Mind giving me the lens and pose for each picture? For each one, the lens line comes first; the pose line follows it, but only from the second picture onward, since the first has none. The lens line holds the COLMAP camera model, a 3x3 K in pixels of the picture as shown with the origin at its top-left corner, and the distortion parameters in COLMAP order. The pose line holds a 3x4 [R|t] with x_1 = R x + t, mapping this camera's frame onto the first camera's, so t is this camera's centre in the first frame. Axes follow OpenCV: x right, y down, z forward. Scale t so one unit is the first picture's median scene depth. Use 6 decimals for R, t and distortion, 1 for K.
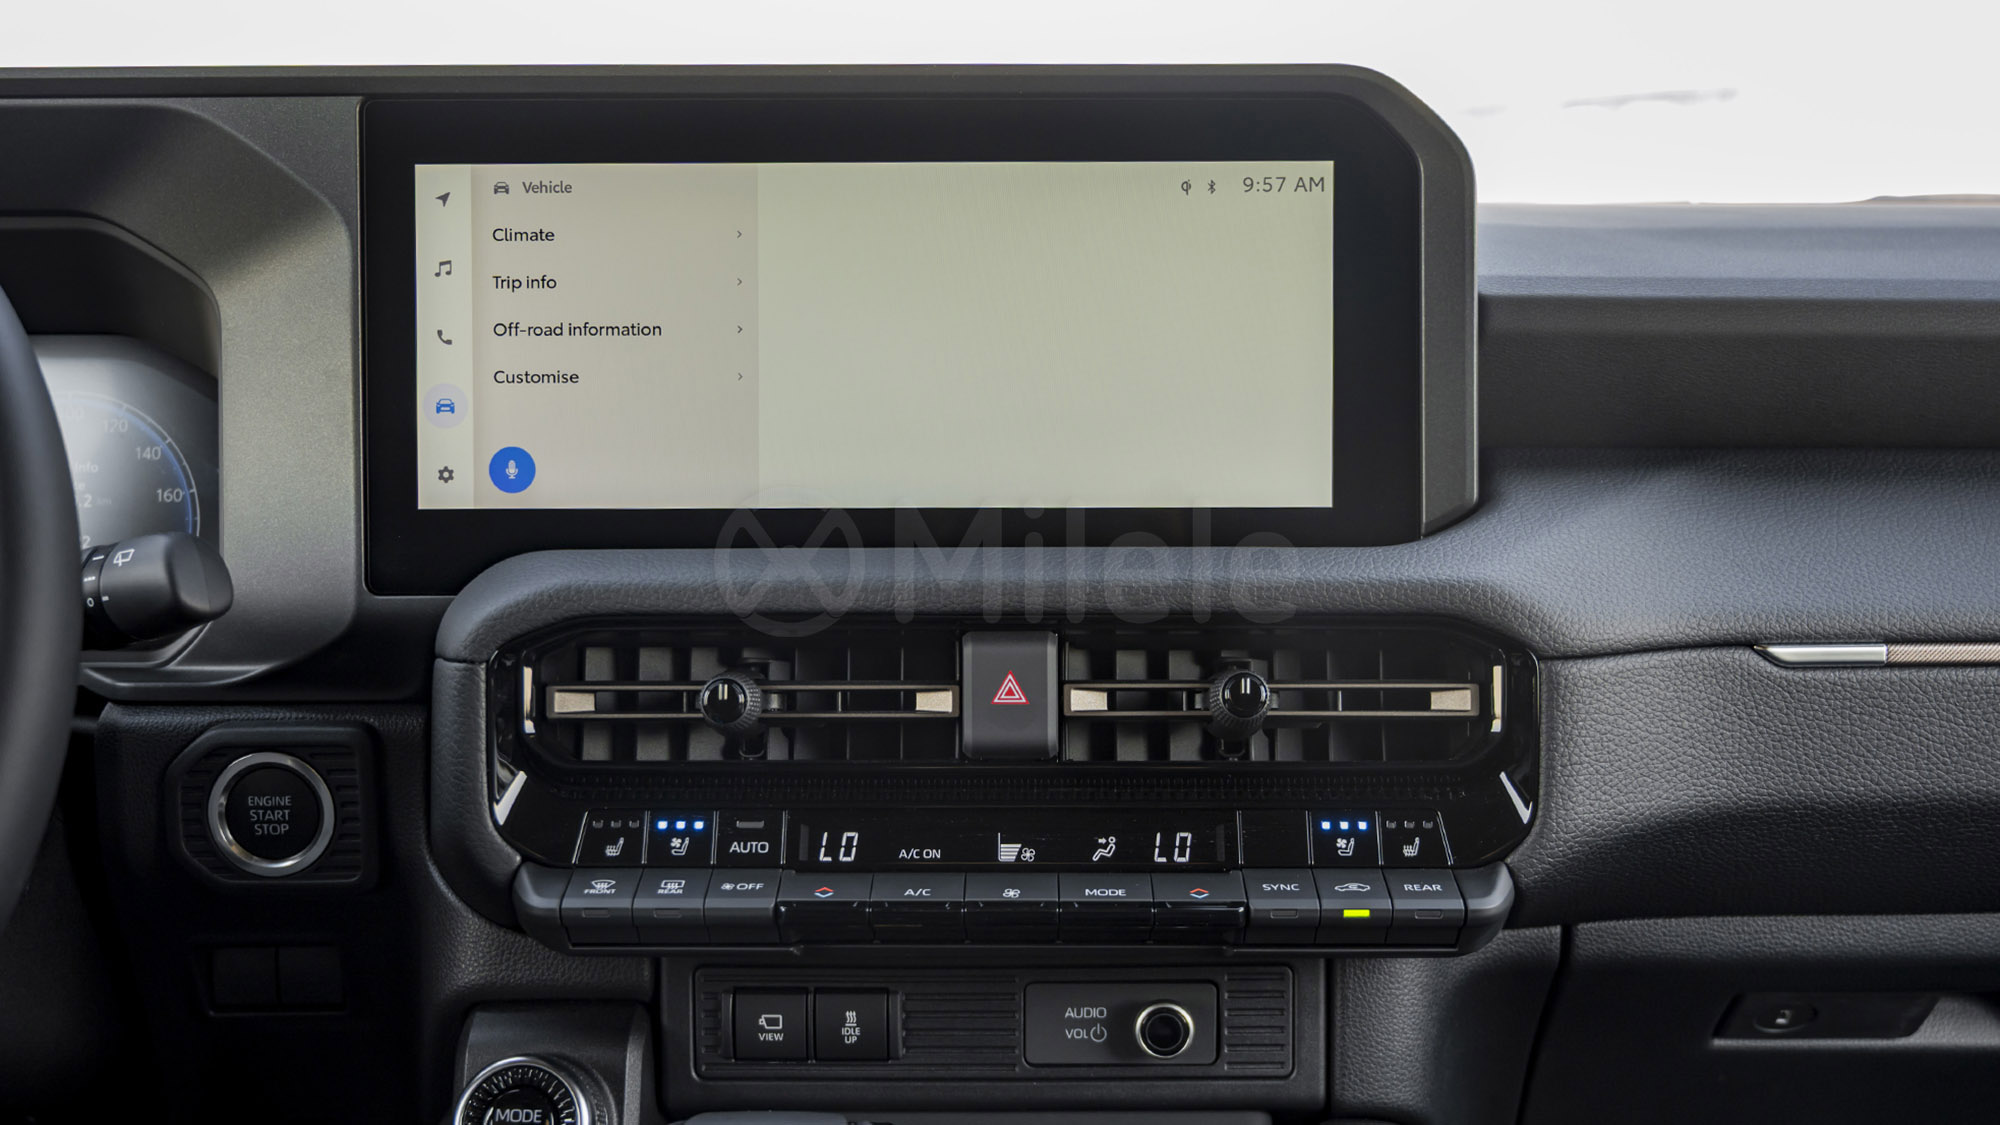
lens RADIAL K [[2203.9, 0, 1002.5], [0, 2203.9, 638.4], [0, 0, 1]] dist [0.008972, 0.000000]
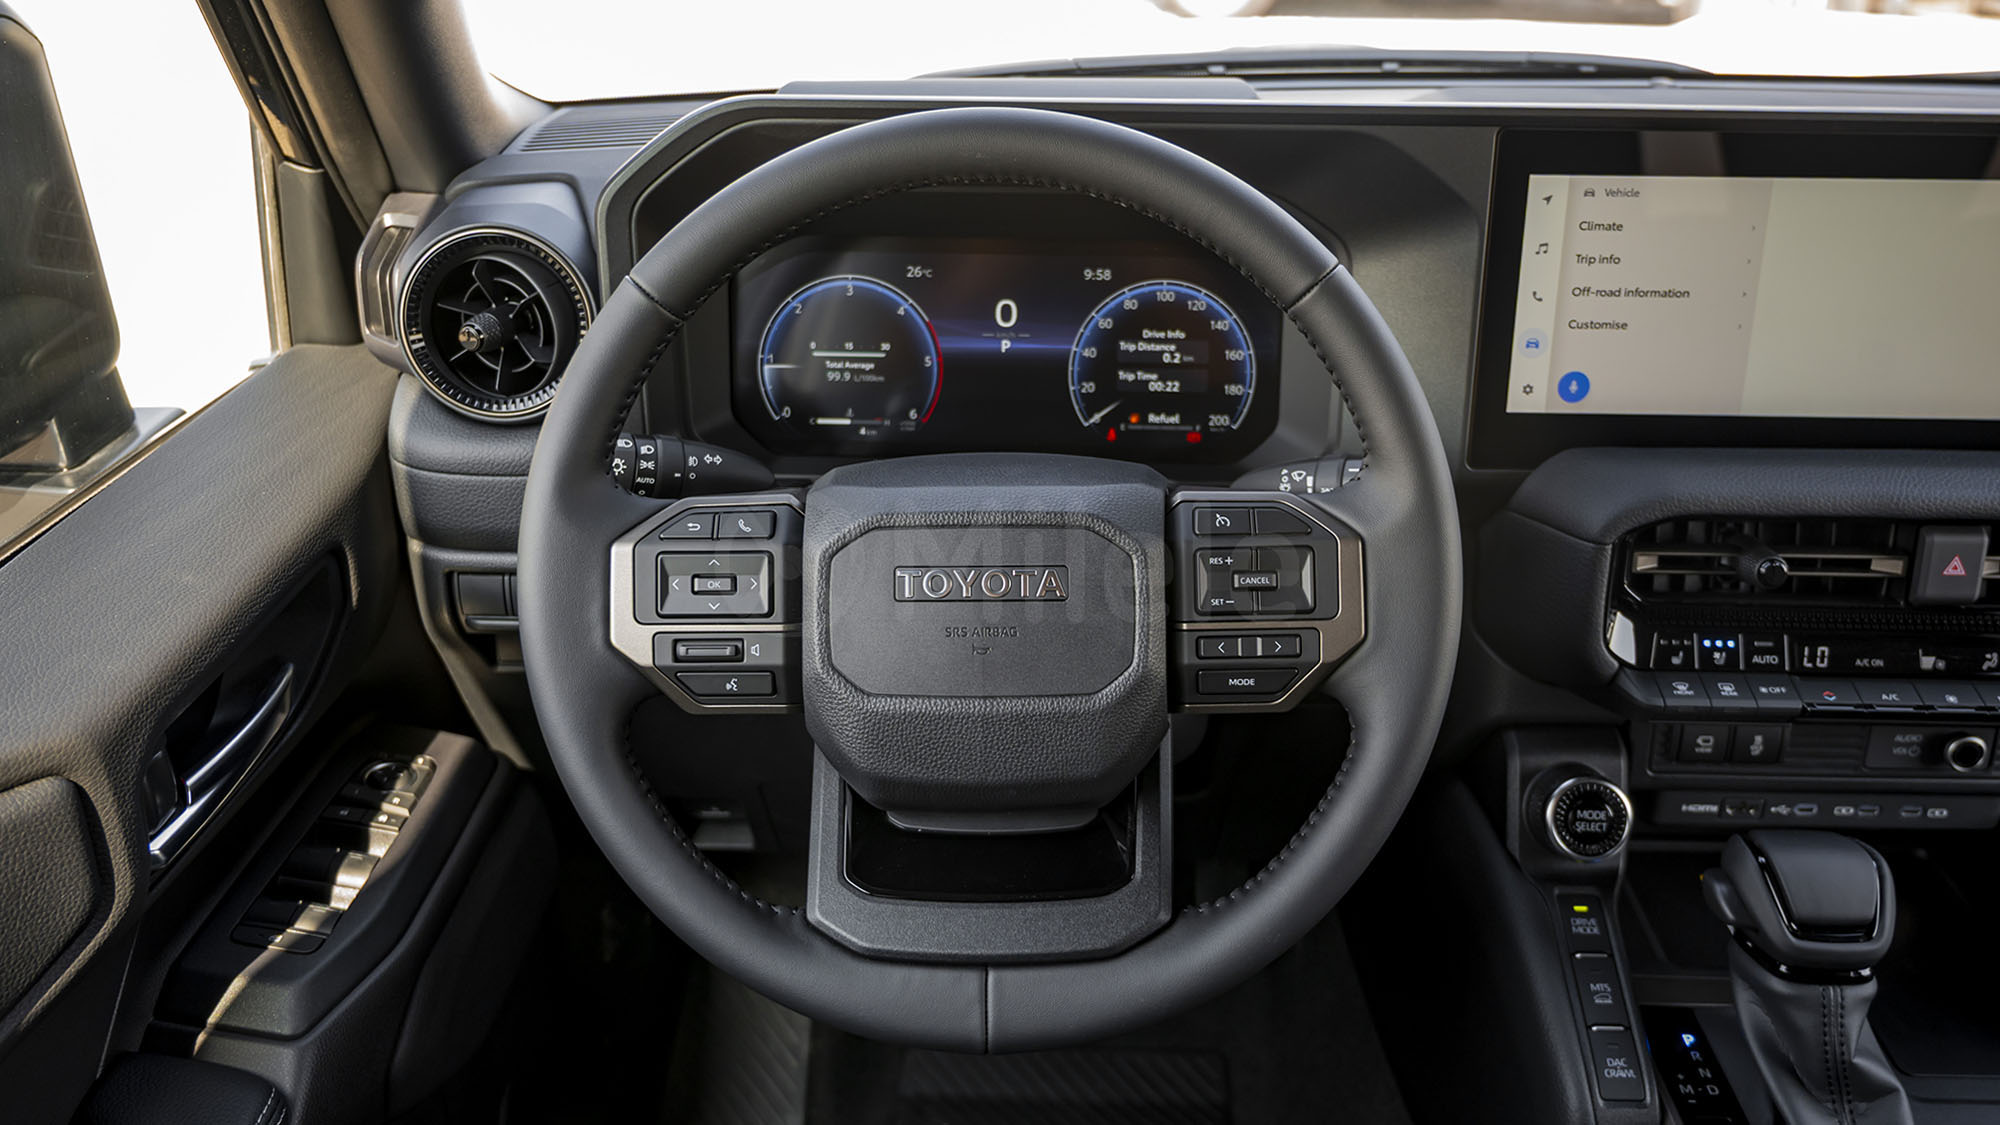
lens RADIAL K [[1719.9, 0, 1003.0], [0, 1719.9, 564.6], [0, 0, 1]] dist [0.004532, 0.008091]
pose [[0.999906, 0.013565, -0.002153, -0.601957], [-0.012490, 0.963273, 0.268233, -0.266801], [0.005713, -0.268181, 0.963352, -0.141053]]
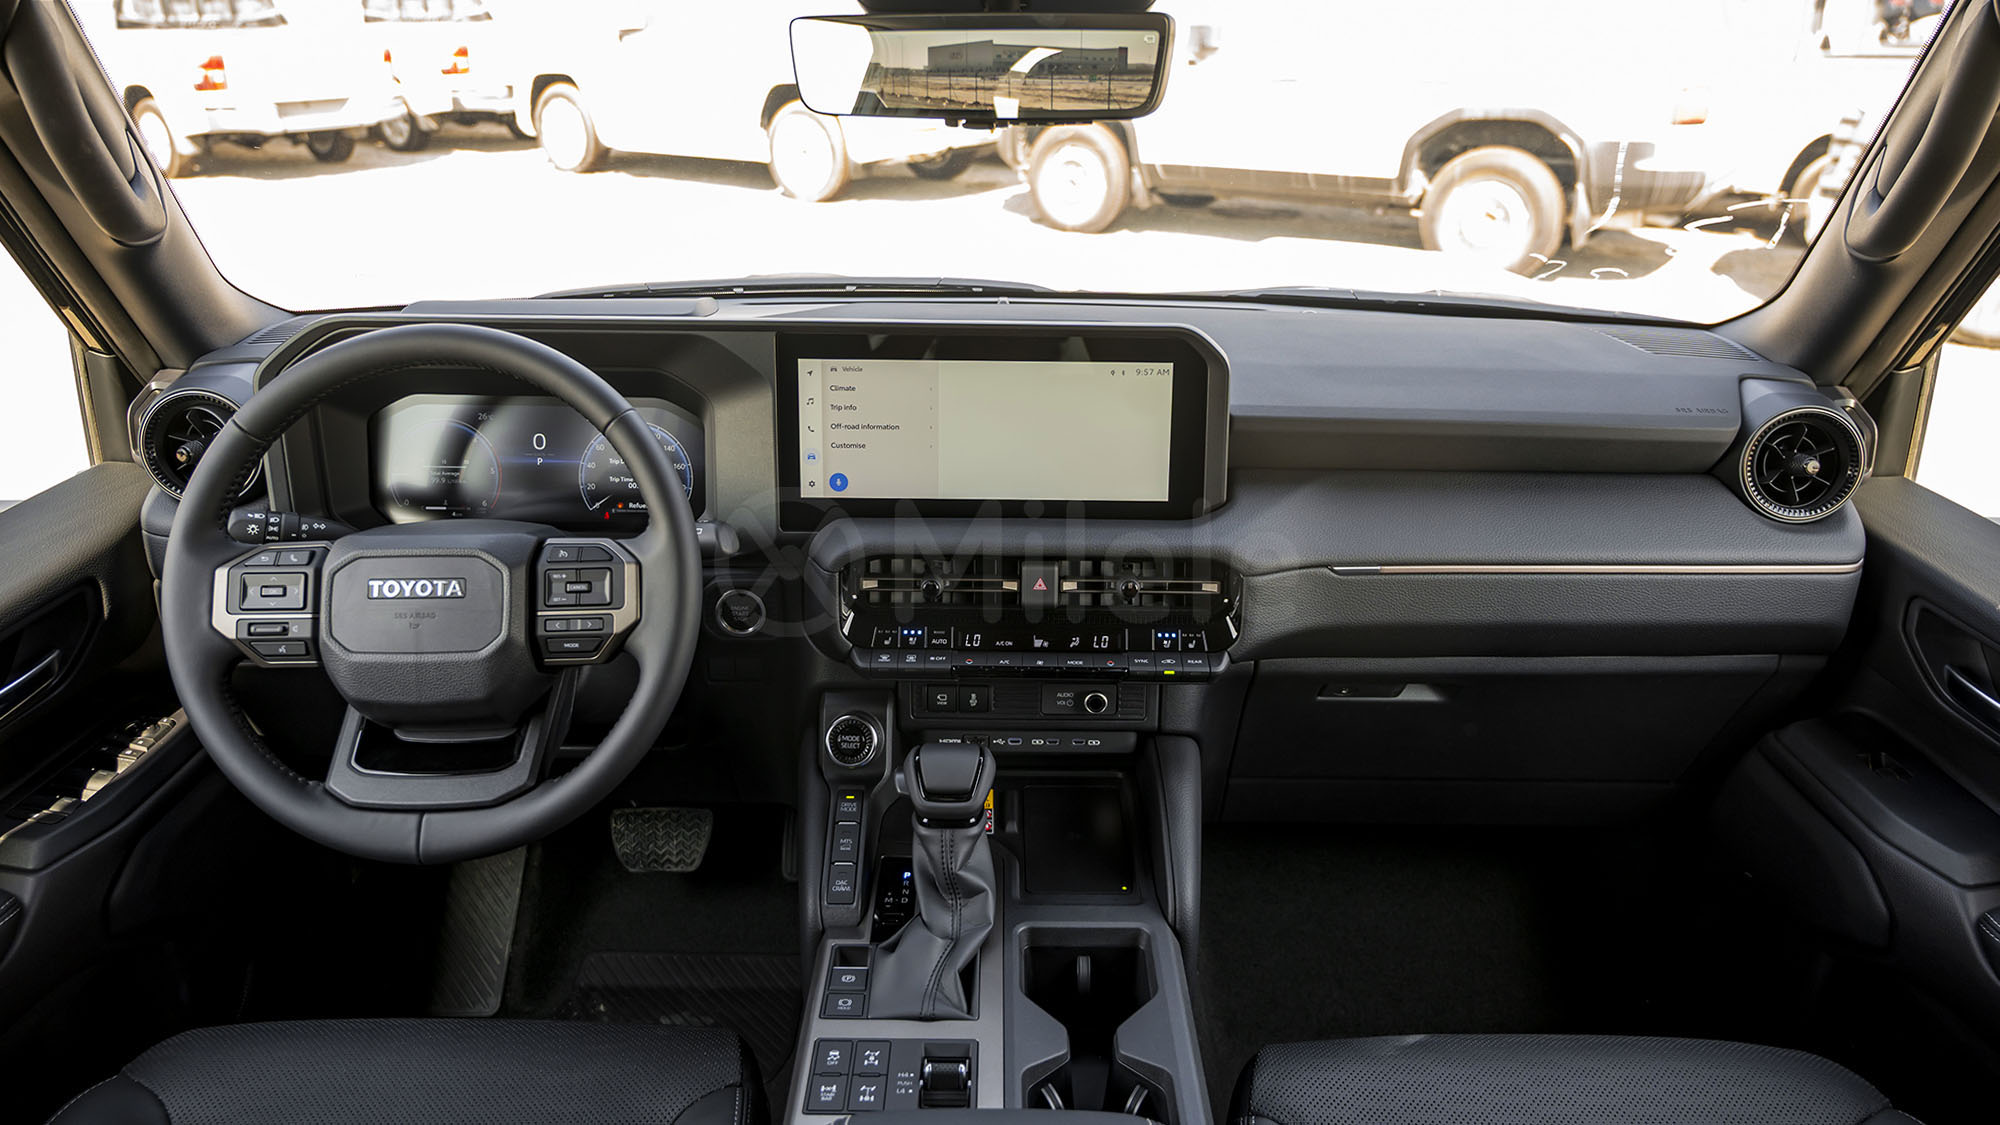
lens RADIAL K [[1449.3, 0, 1003.6], [0, 1449.3, 547.4], [0, 0, 1]] dist [0.003625, 0.005352]
pose [[0.999873, 0.009613, 0.012712, -0.056957], [-0.011789, 0.982847, 0.184048, -0.308144], [-0.010724, -0.184175, 0.982835, -0.621418]]
